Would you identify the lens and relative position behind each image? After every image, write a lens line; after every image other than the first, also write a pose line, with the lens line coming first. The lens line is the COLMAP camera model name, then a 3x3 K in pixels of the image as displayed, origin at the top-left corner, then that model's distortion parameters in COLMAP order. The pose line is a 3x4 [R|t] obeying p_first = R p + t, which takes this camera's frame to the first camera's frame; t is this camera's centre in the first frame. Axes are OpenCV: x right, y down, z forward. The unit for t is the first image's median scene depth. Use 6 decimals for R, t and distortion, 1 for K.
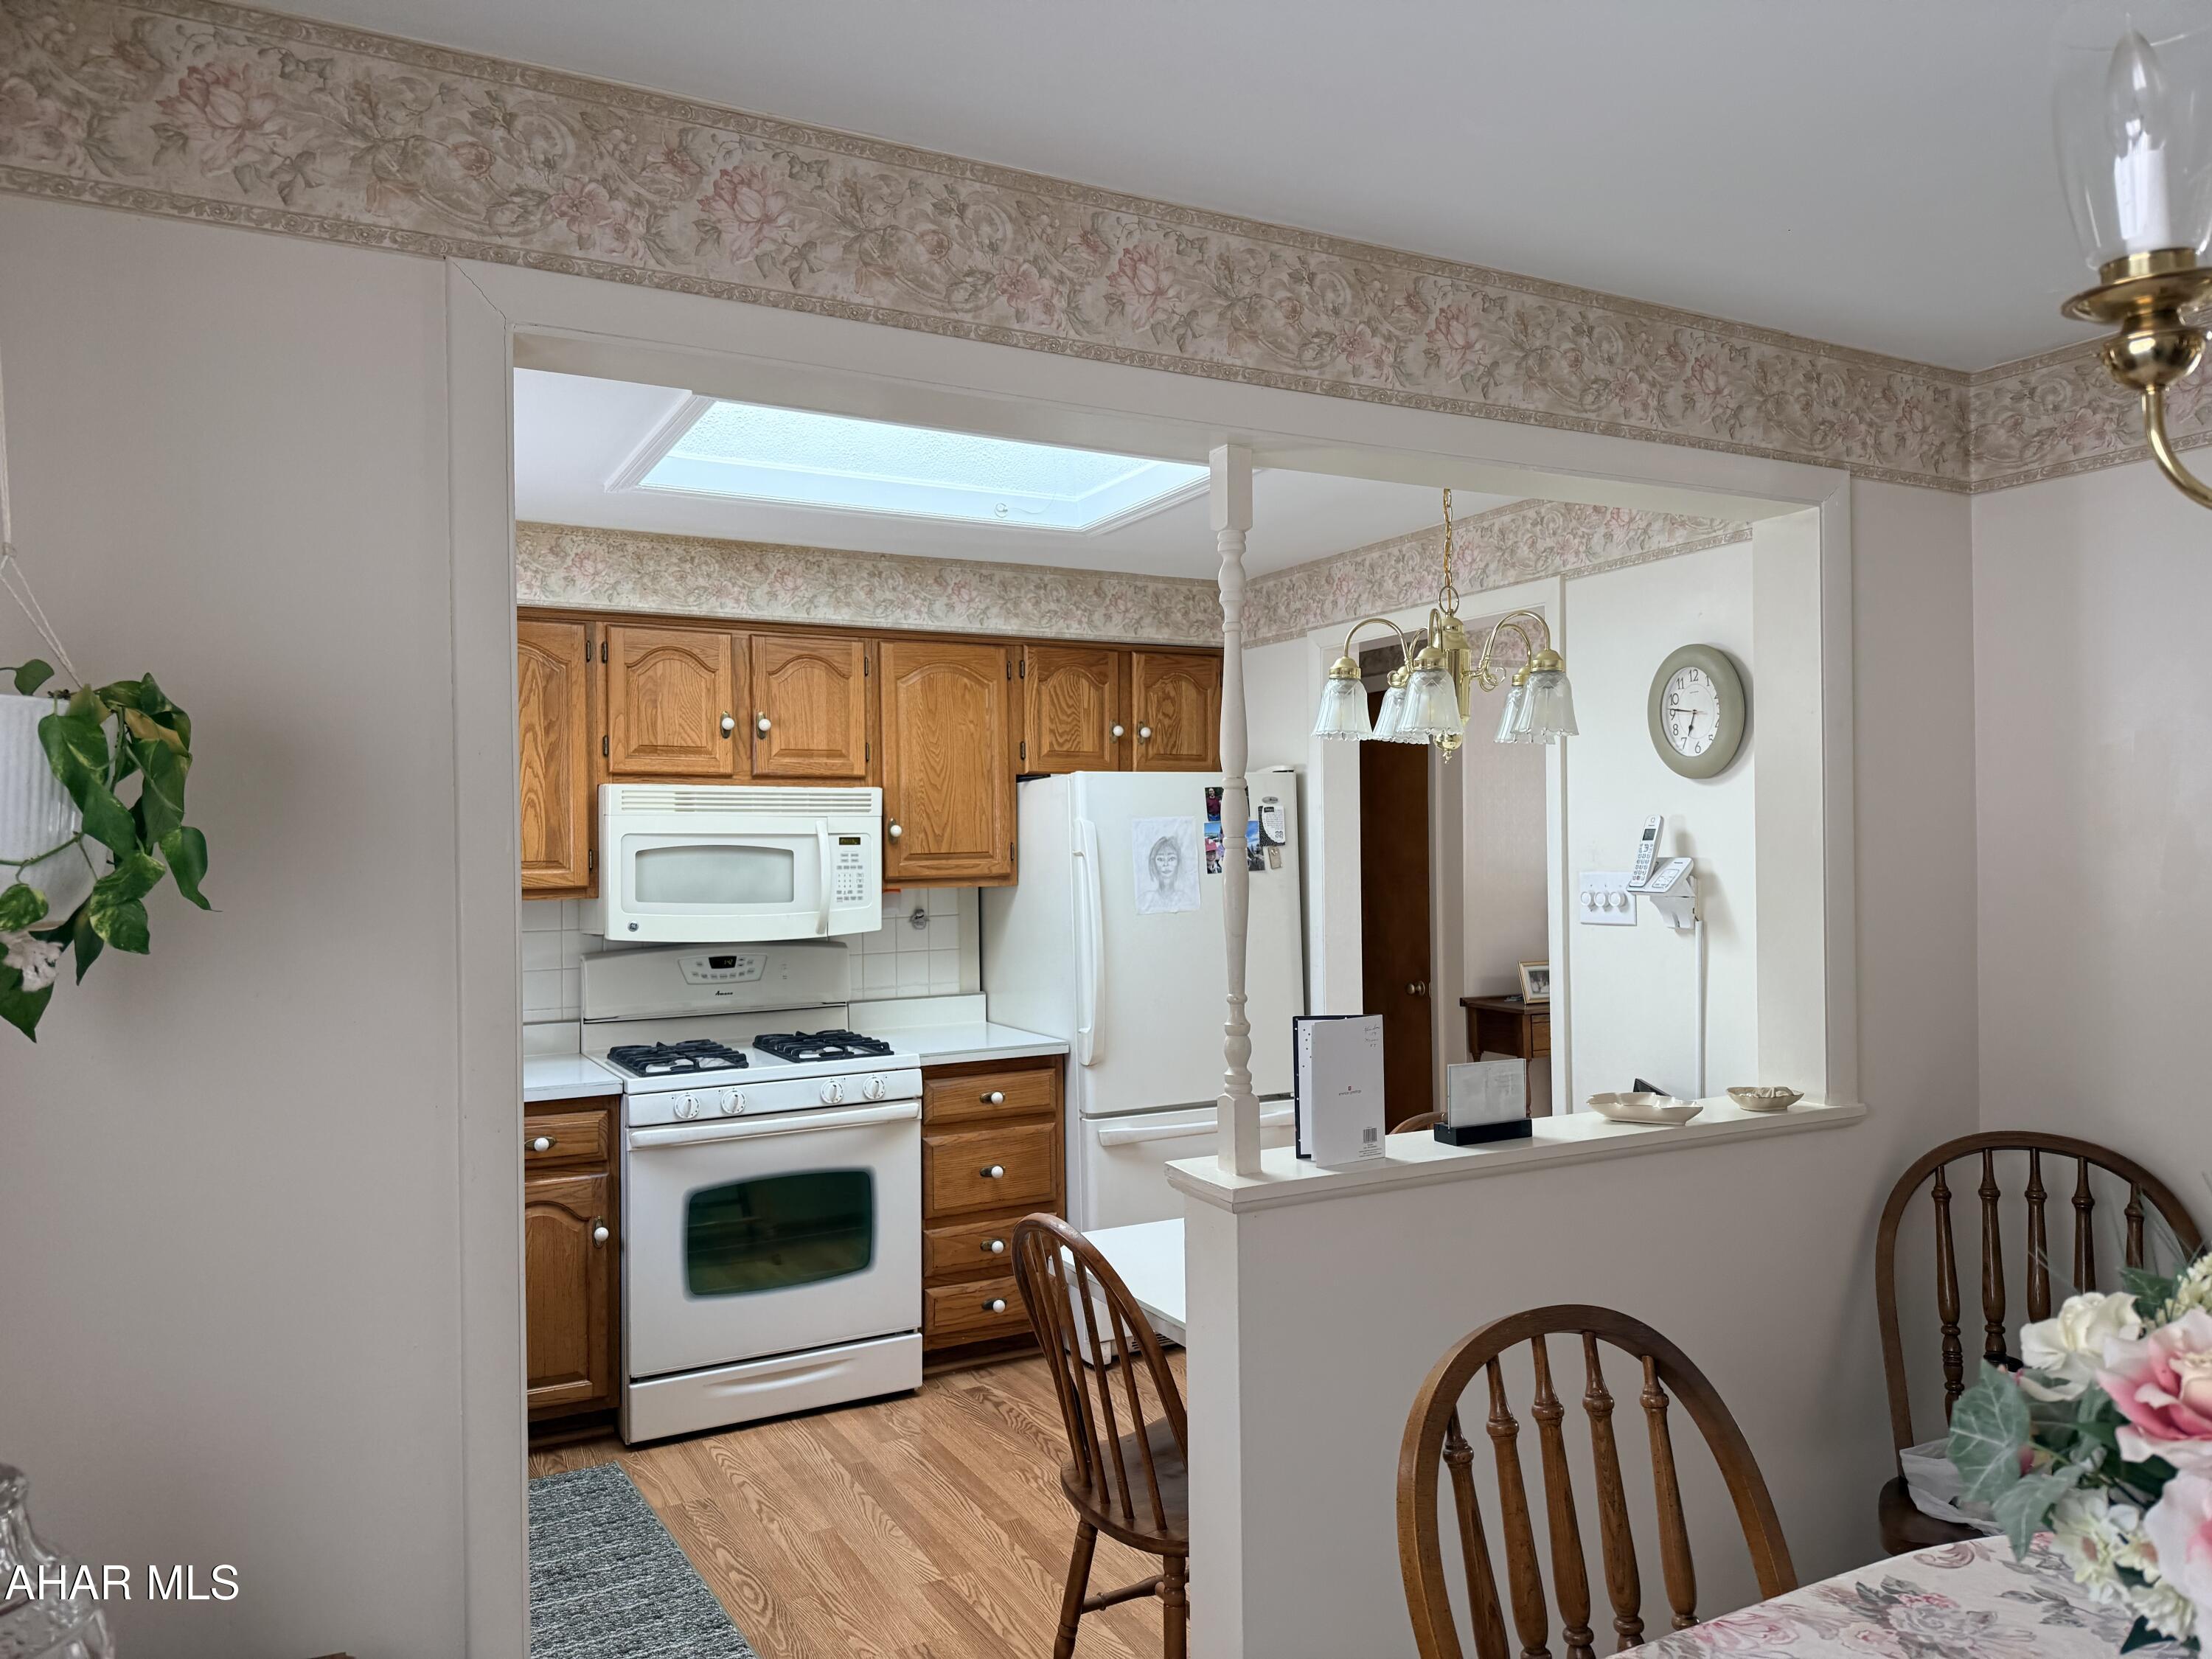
lens RADIAL K [[1522.5, 0, 1140.6], [0, 1522.5, 838.2], [0, 0, 1]] dist [0.086688, -0.139760]
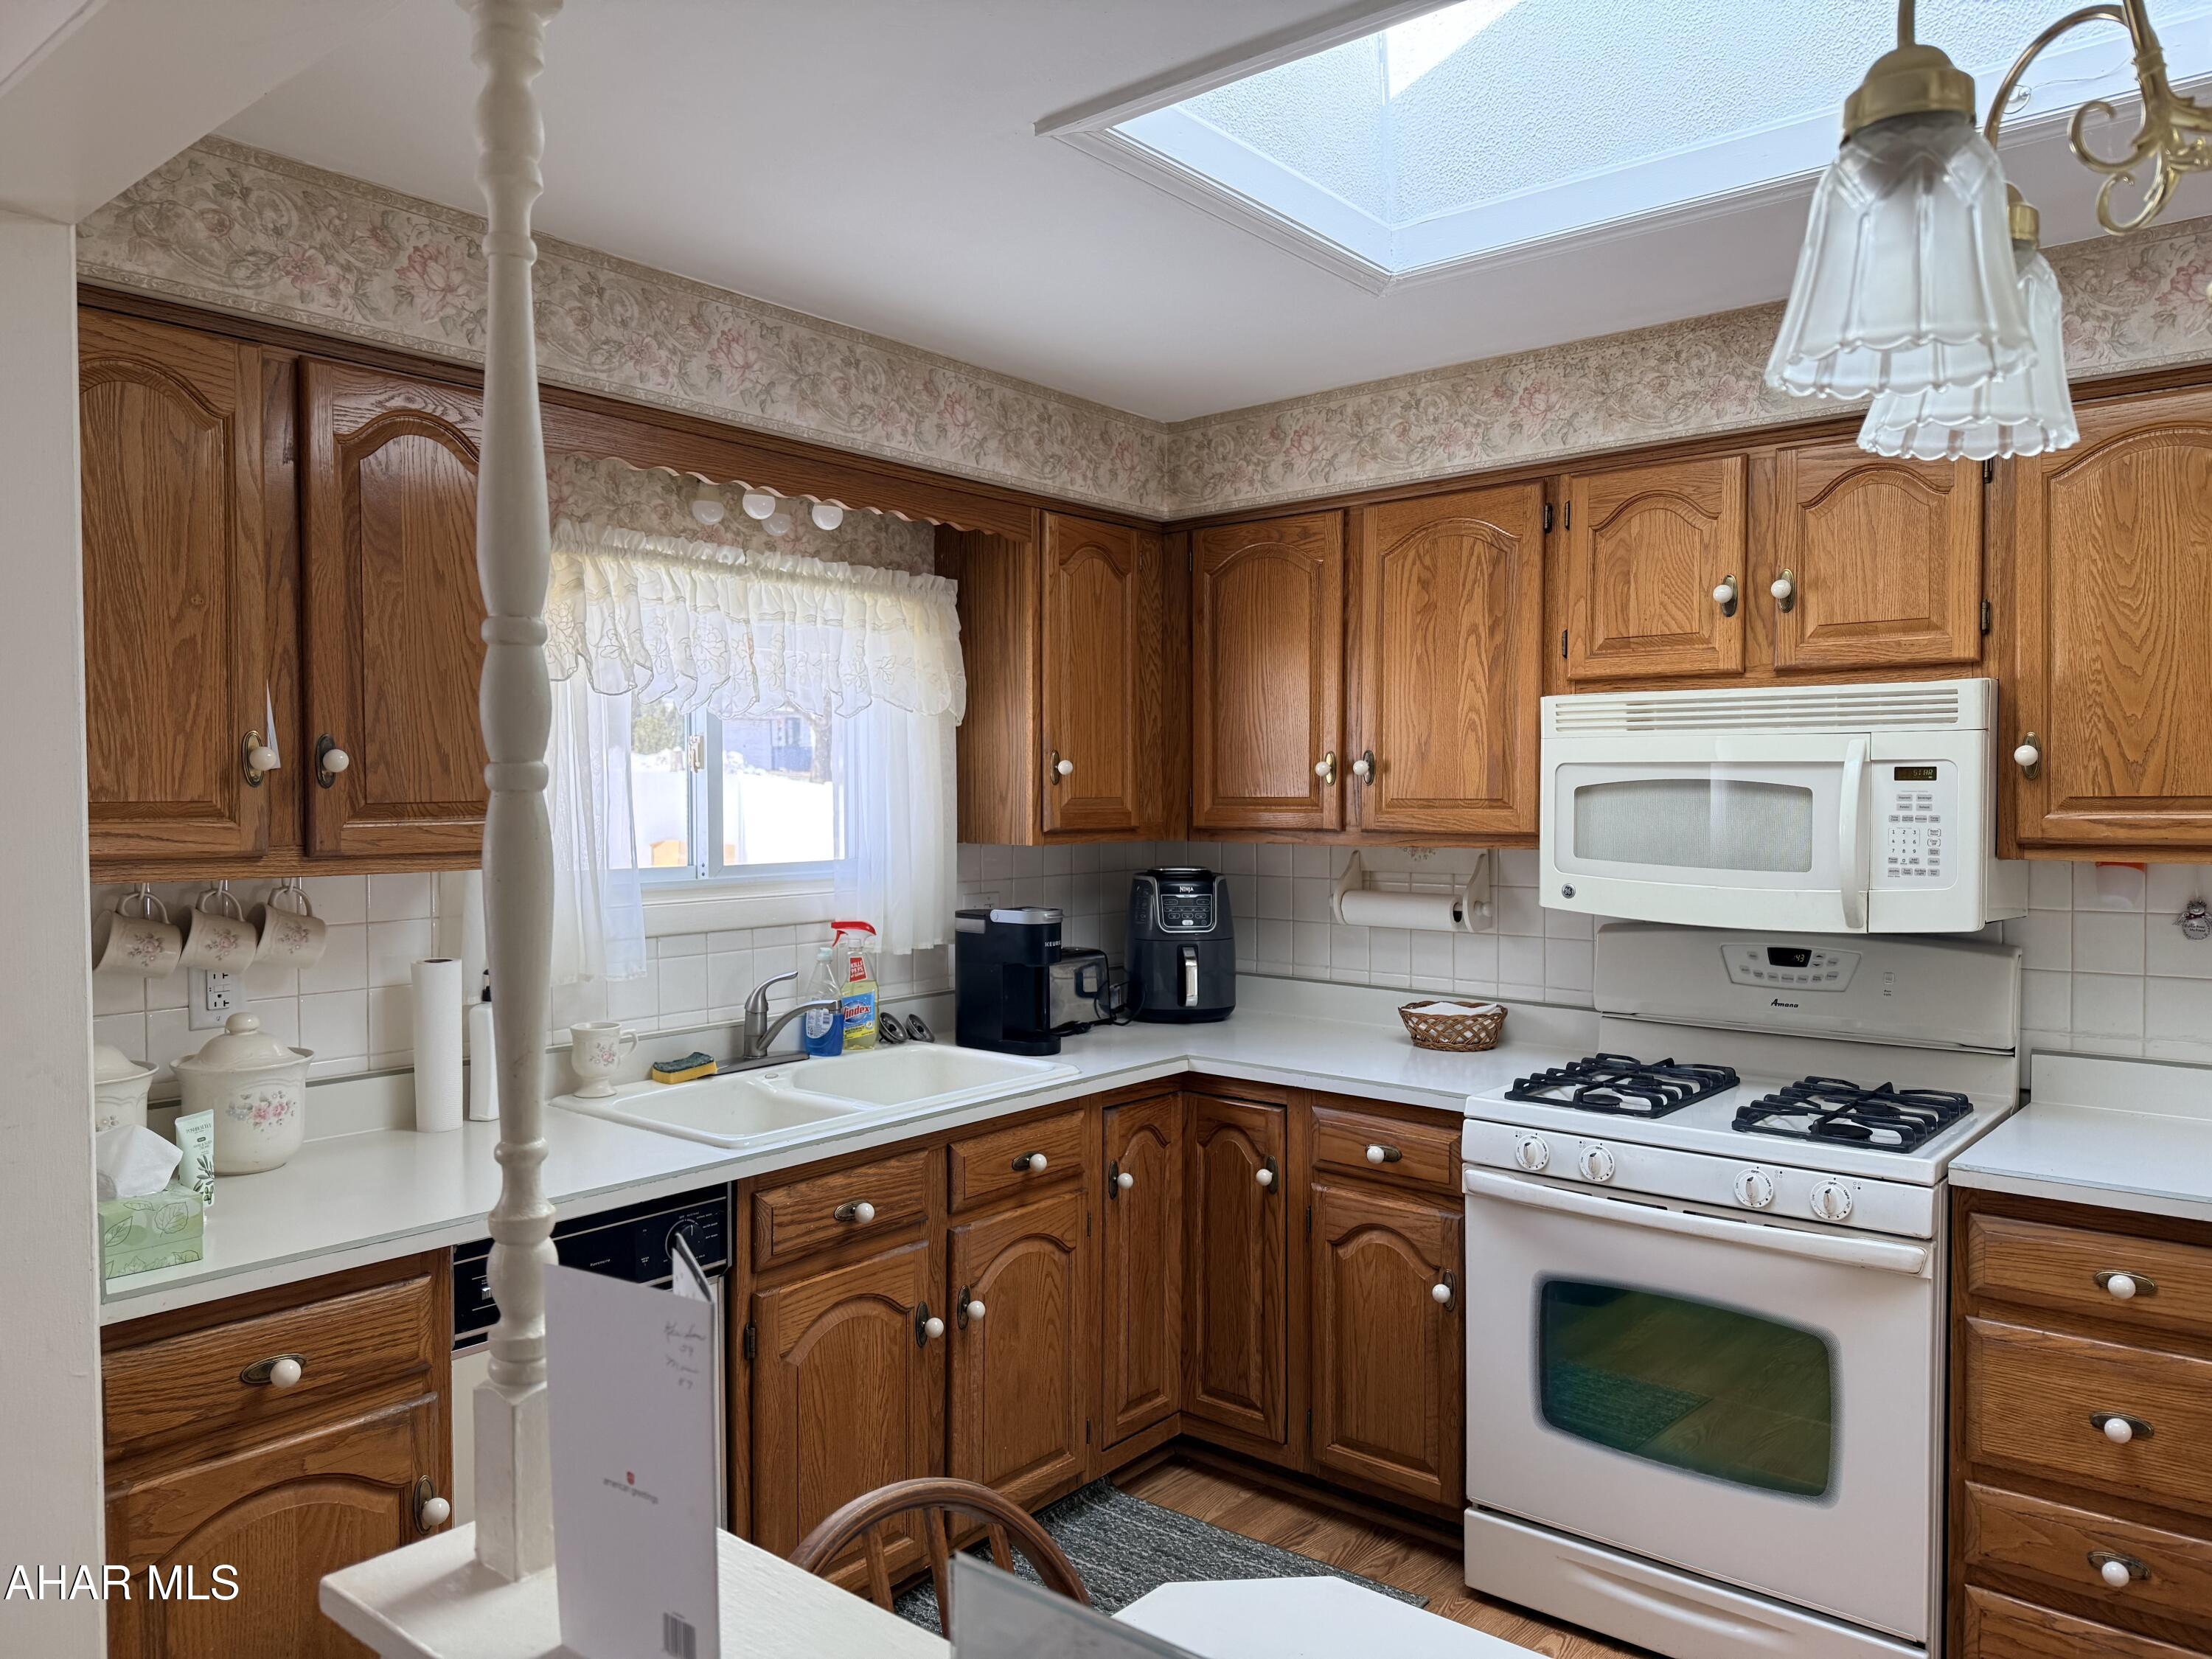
lens RADIAL K [[1533.3, 0, 1114.0], [0, 1533.3, 830.1], [0, 0, 1]] dist [0.179109, -0.361341]
pose [[0.349046, 0.035570, -0.936430, 0.262008], [0.001670, 0.999254, 0.038579, -0.000097], [0.937104, -0.015030, 0.348727, 0.505712]]
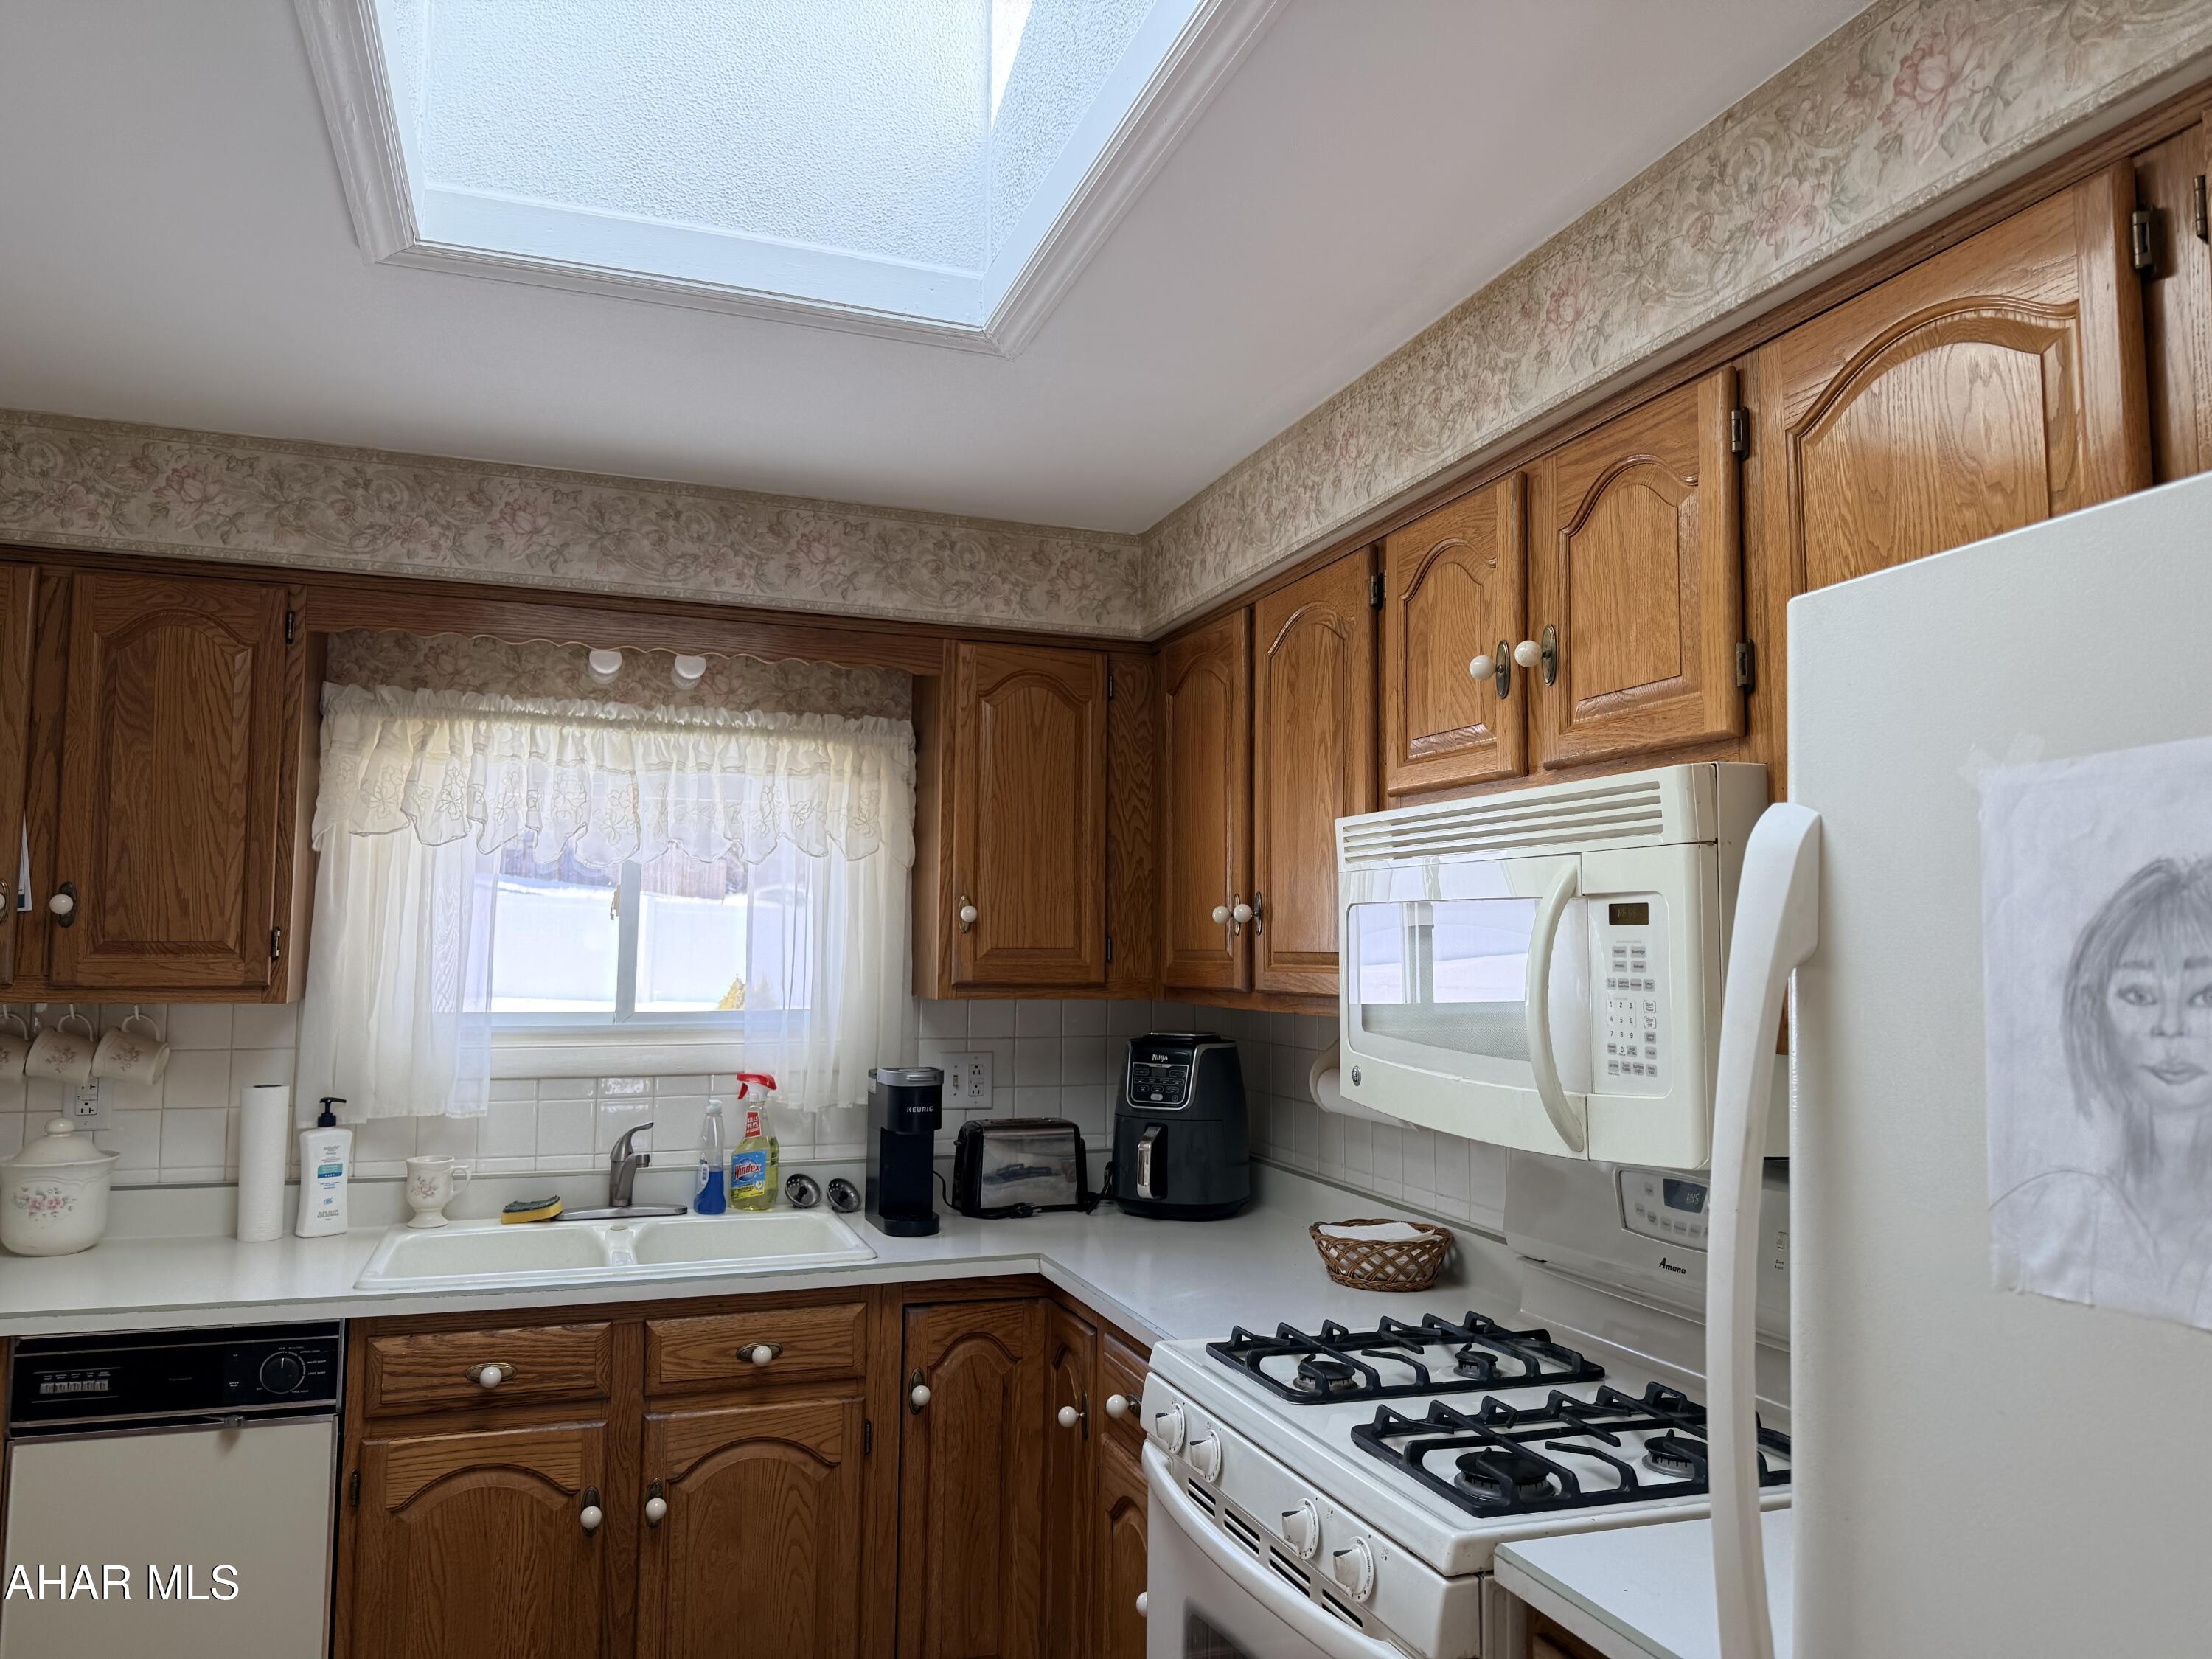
lens RADIAL K [[1538.9, 0, 1093.8], [0, 1538.9, 836.0], [0, 0, 1]] dist [0.141535, -0.245881]
pose [[-0.187585, -0.065146, -0.980086, 0.211643], [-0.003870, 0.997839, -0.065585, 0.008380], [0.982241, -0.008510, -0.187432, 0.942906]]
